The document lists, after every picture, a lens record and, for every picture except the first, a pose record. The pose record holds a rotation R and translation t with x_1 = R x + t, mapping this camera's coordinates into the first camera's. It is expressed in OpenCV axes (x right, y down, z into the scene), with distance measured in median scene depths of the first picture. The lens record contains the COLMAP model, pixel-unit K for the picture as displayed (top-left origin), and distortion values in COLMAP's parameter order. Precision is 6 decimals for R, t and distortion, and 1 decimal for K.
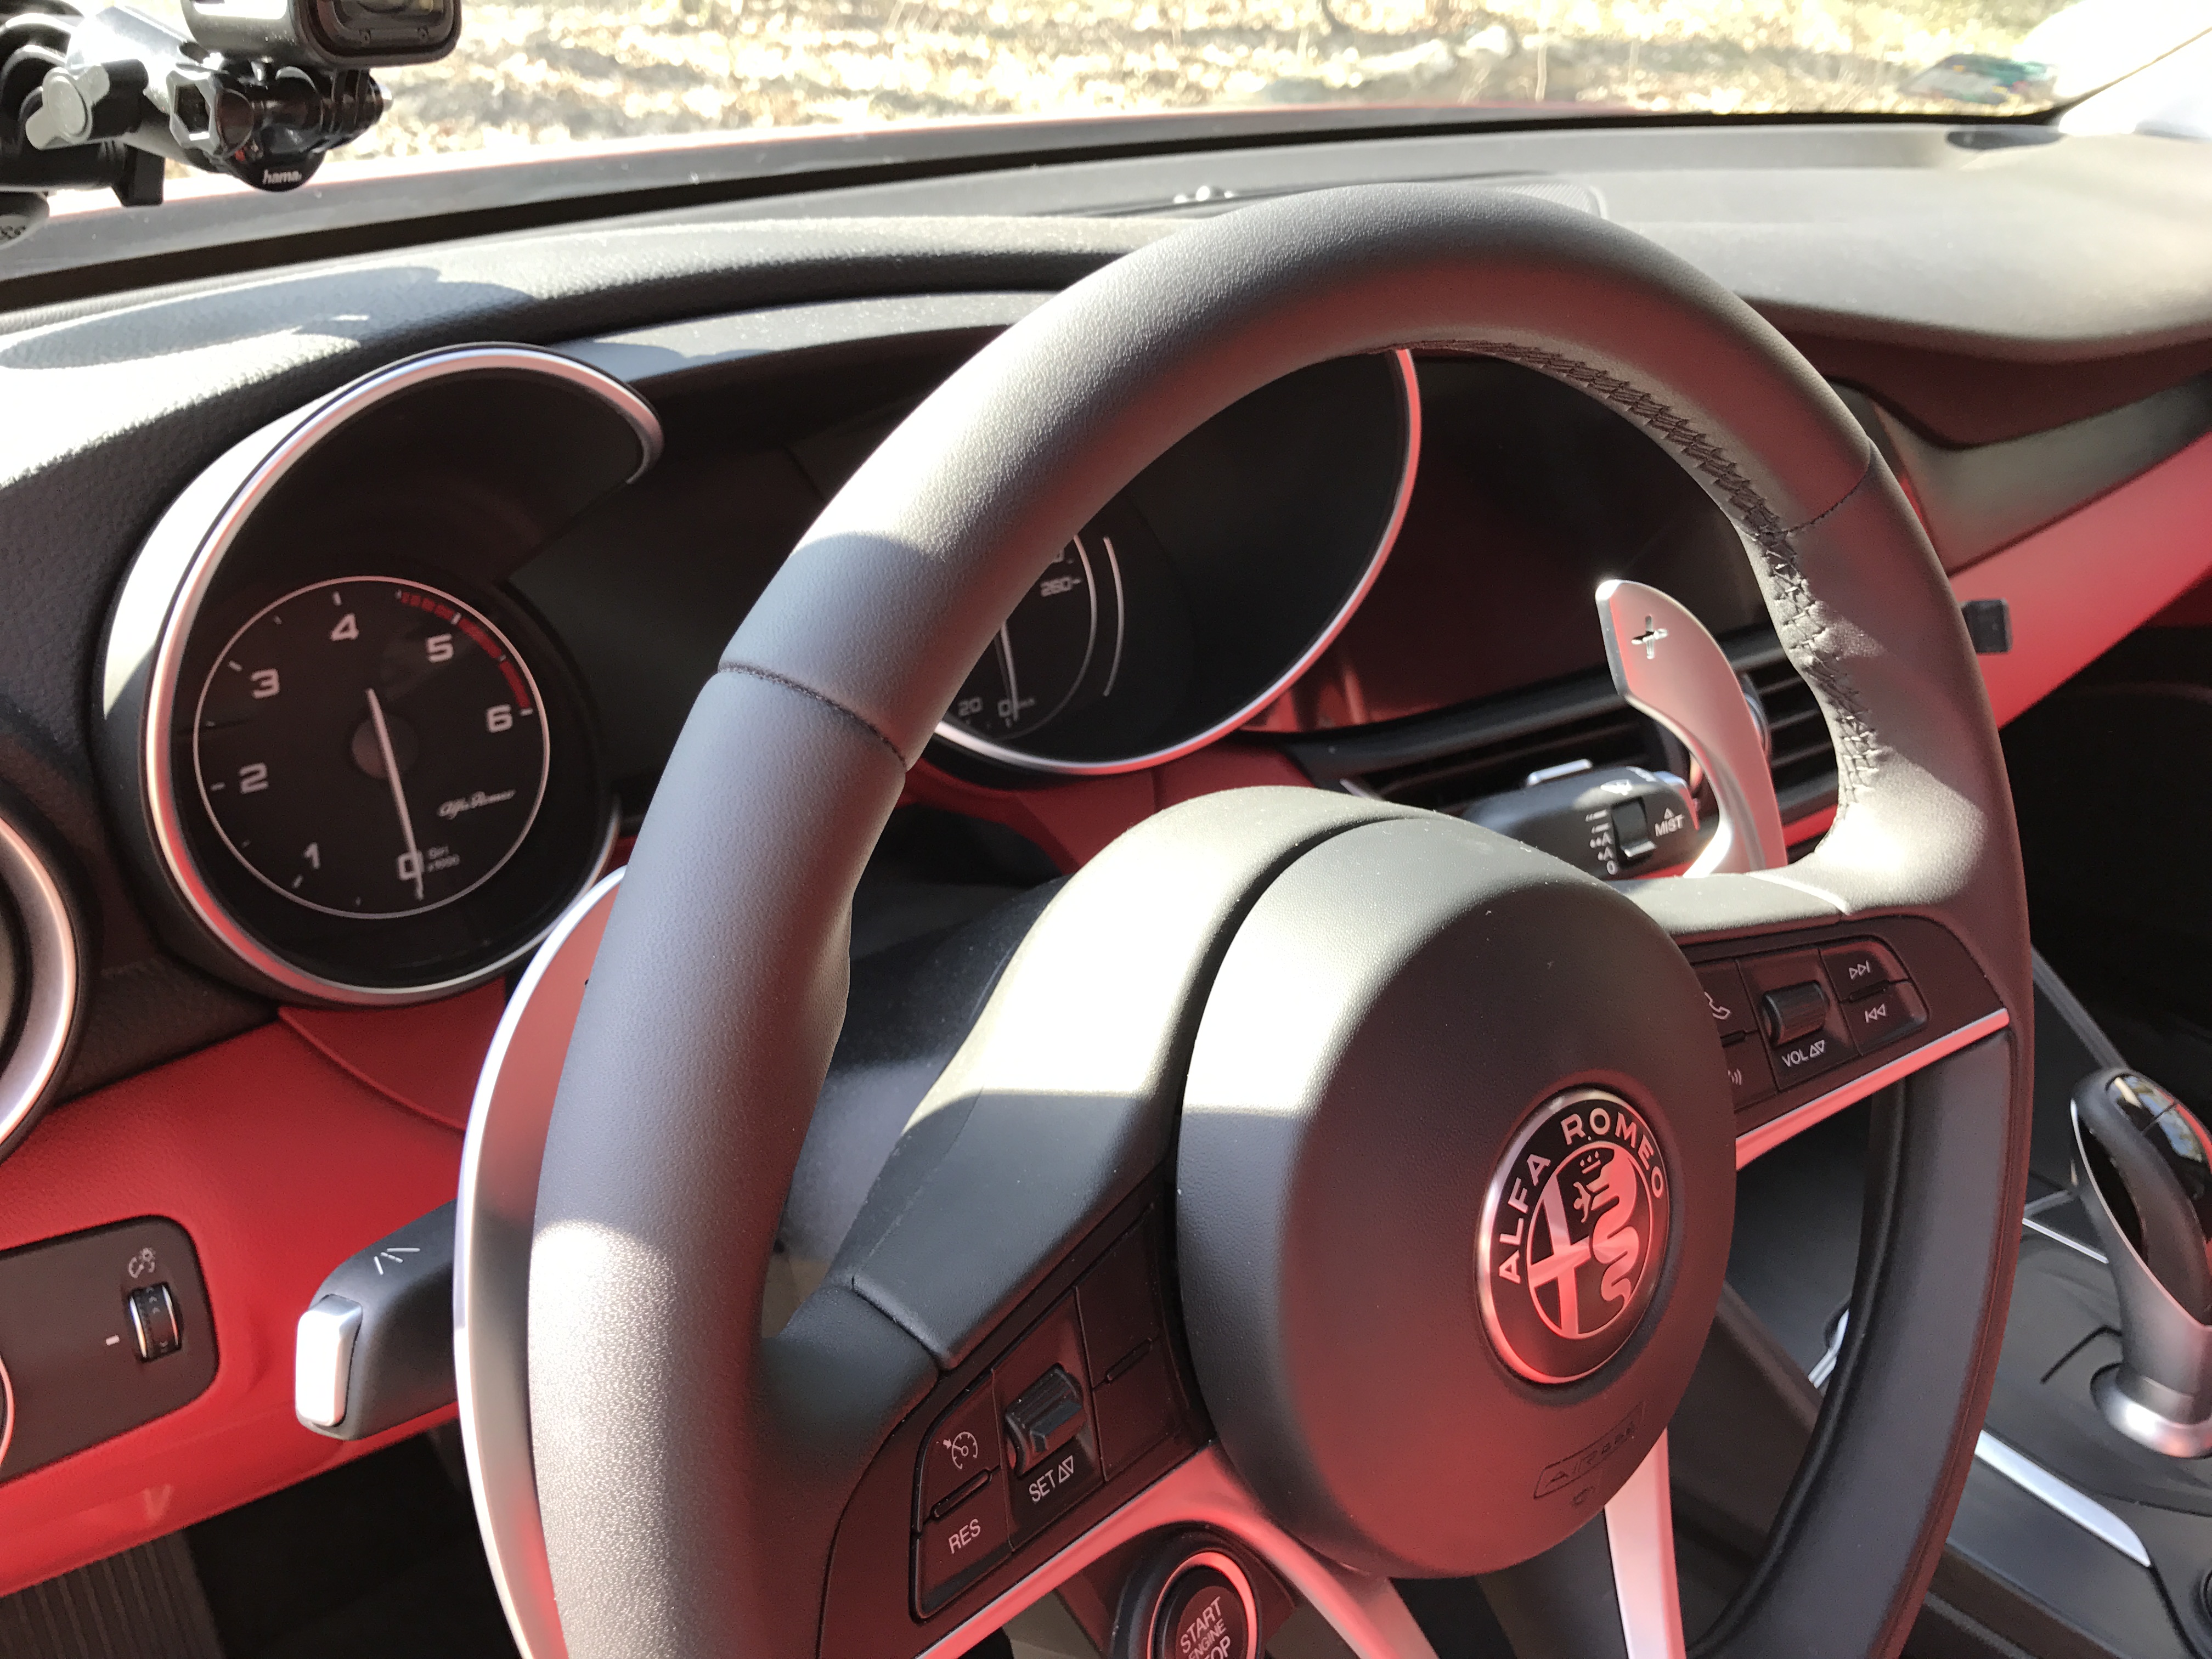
lens RADIAL K [[1876.7, 0, 1106.0], [0, 1876.7, 829.5], [0, 0, 1]] dist [-0.004788, -0.005427]
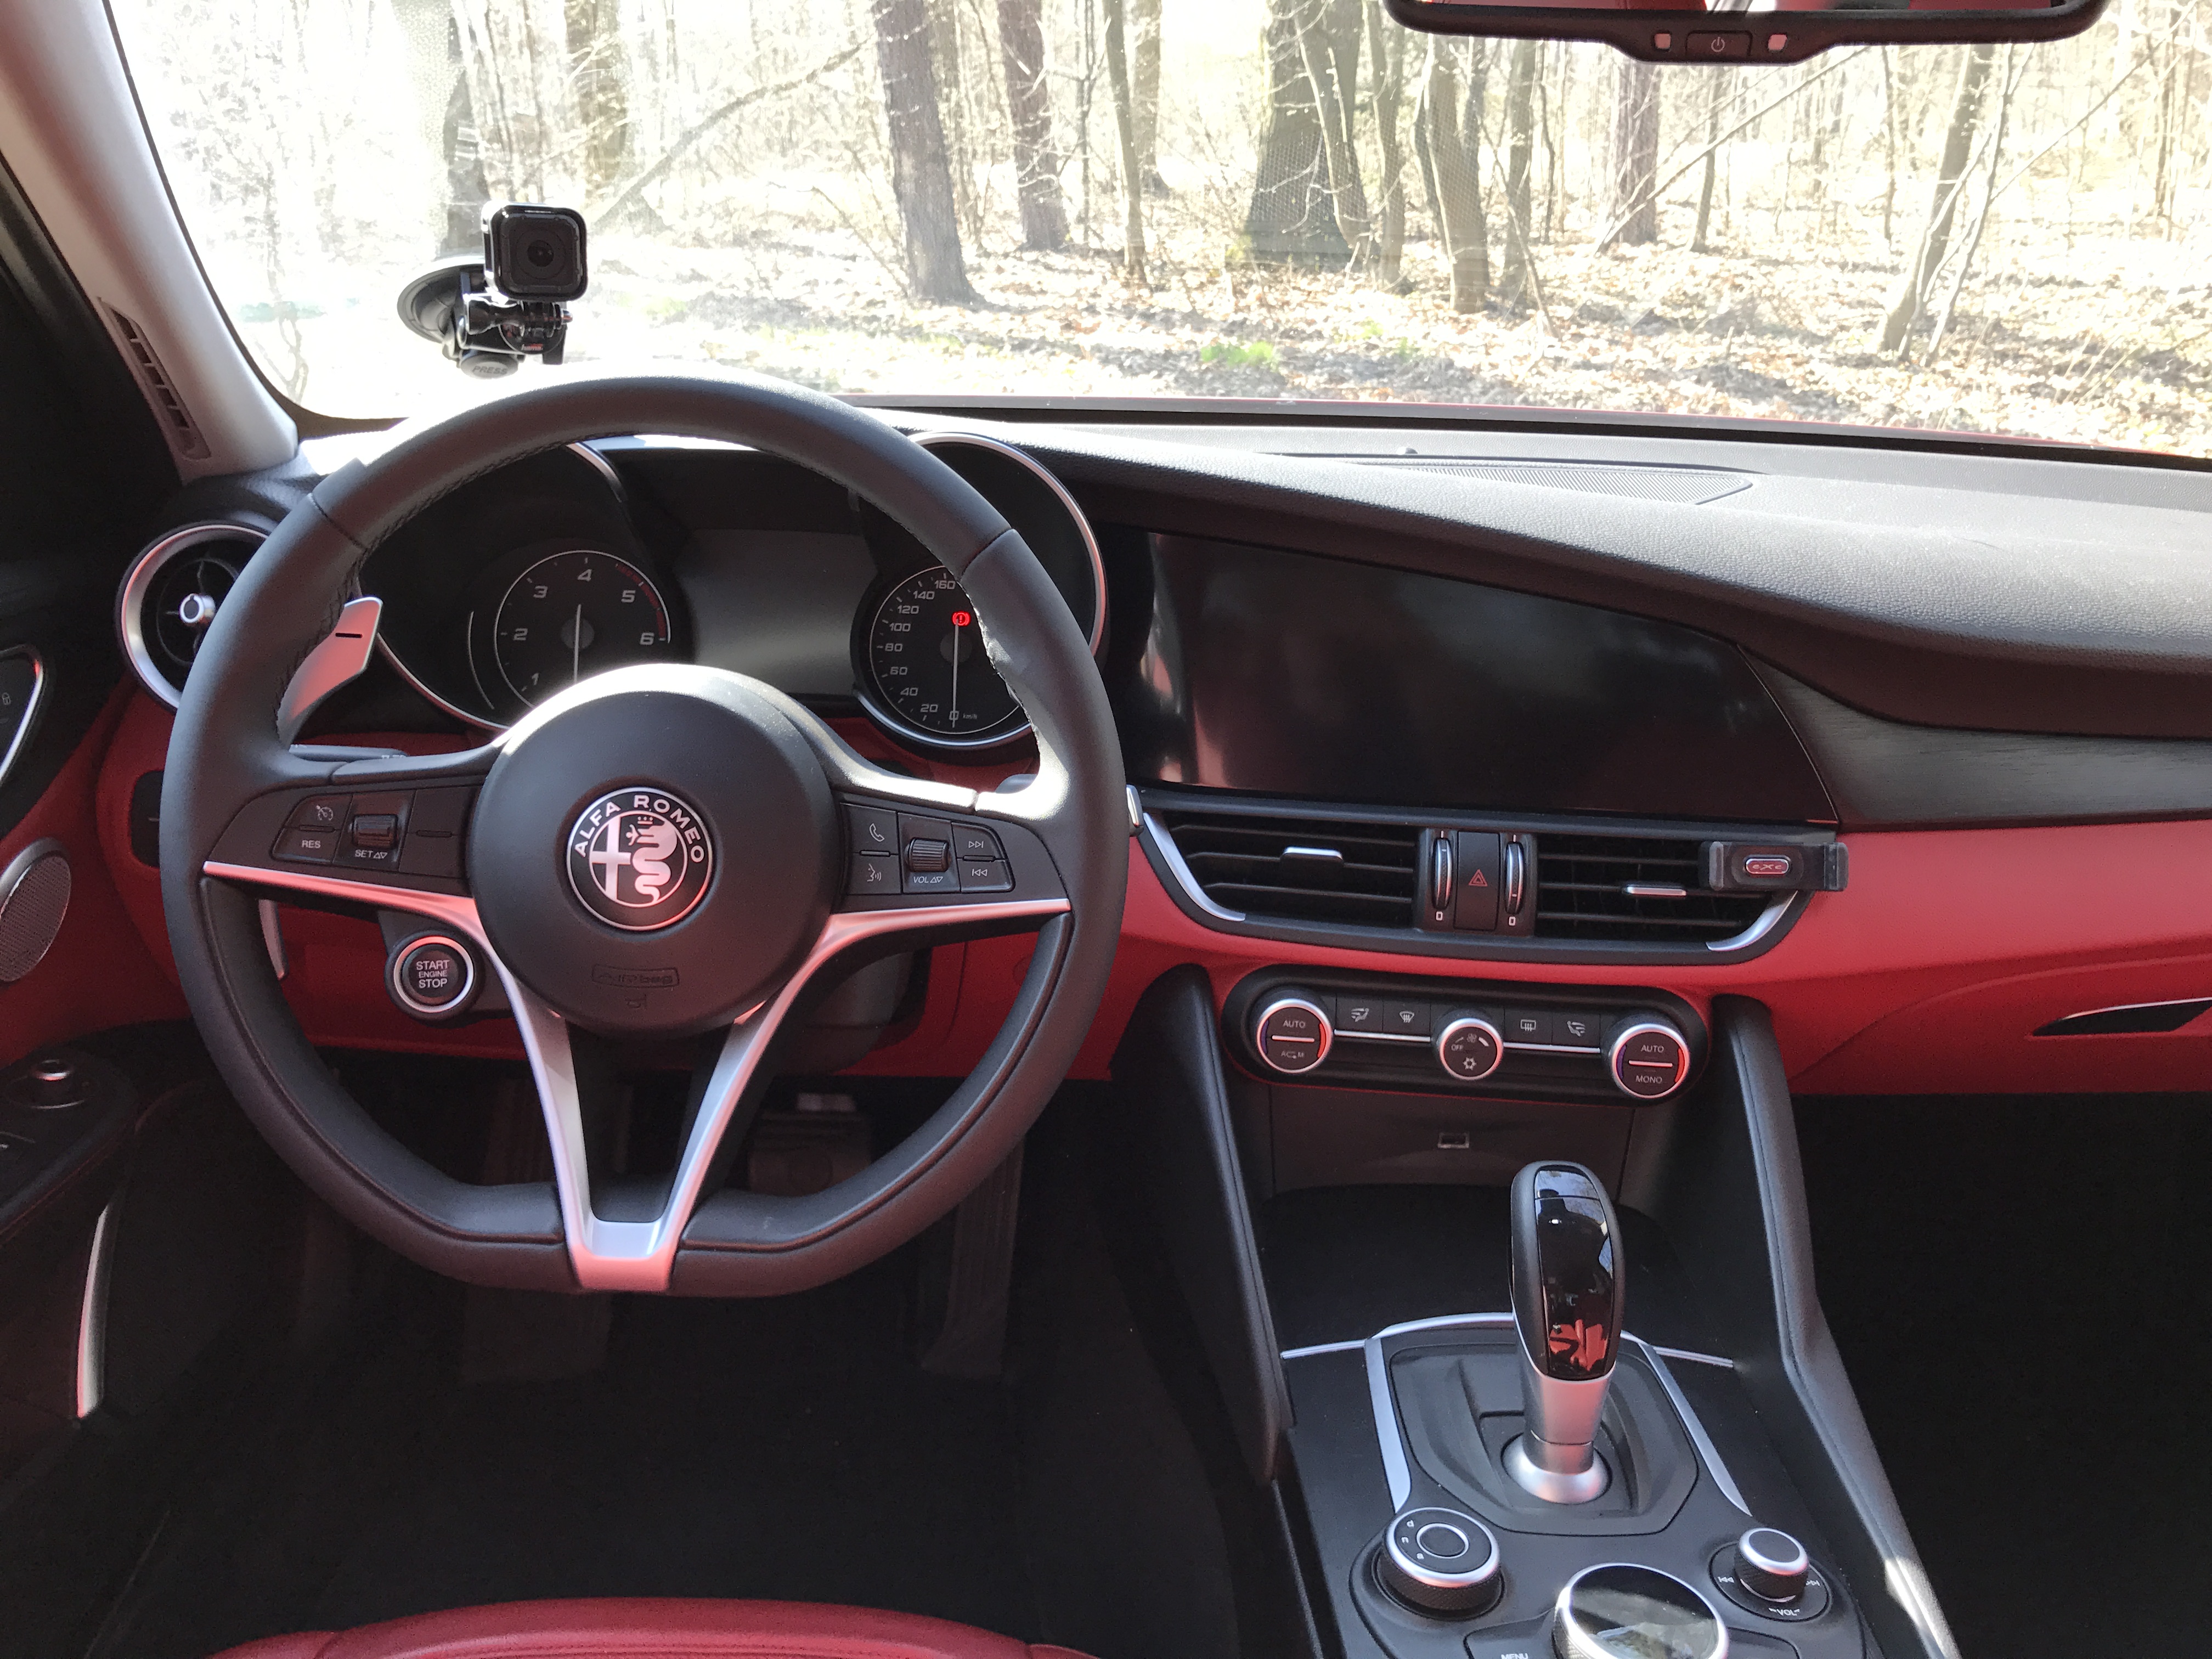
lens RADIAL K [[1876.7, 0, 1106.0], [0, 1876.7, 829.5], [0, 0, 1]] dist [-0.004788, -0.005427]
pose [[0.794609, 0.208827, -0.570077, 1.848037], [-0.294414, 0.953729, -0.061009, 0.164503], [0.530958, 0.216317, 0.819323, -0.421469]]
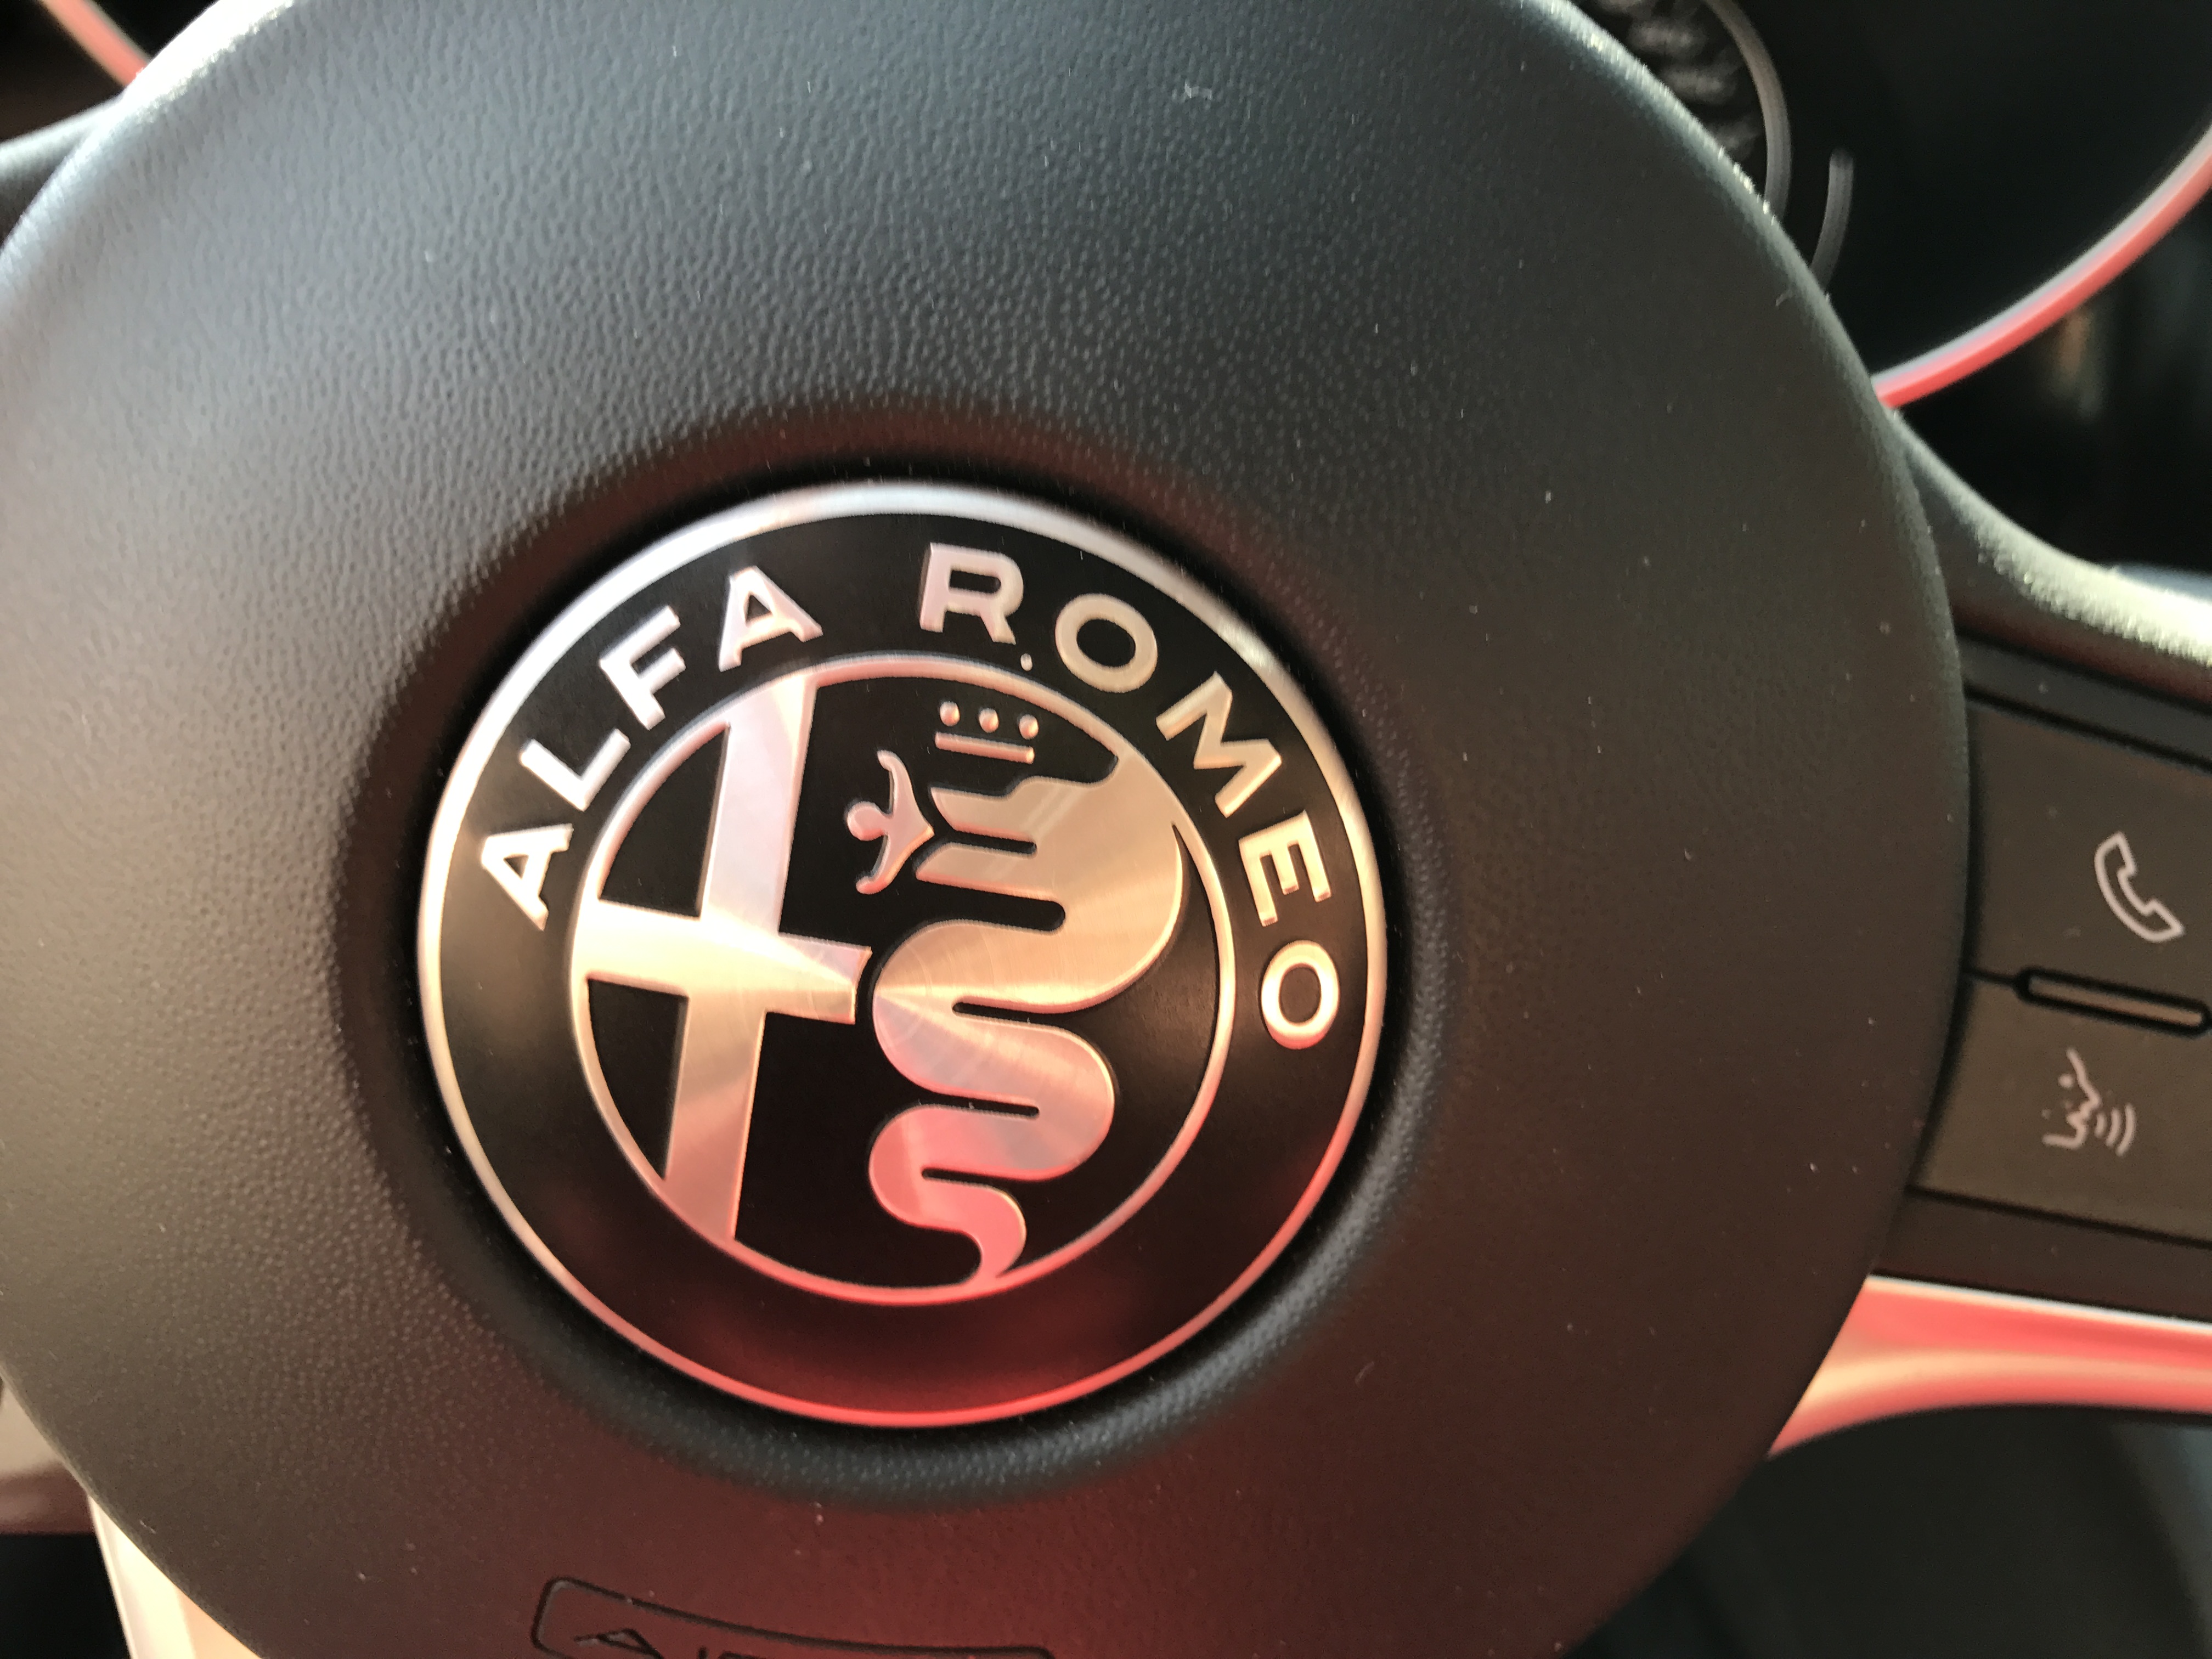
lens RADIAL K [[1864.8, 0, 1119.6], [0, 1864.8, 823.9], [0, 0, 1]] dist [-0.008614, 0.002856]
pose [[0.766990, 0.375072, -0.520622, 0.434099], [-0.411792, 0.909965, 0.048907, 0.168580], [0.492091, 0.176877, 0.852385, 0.766604]]
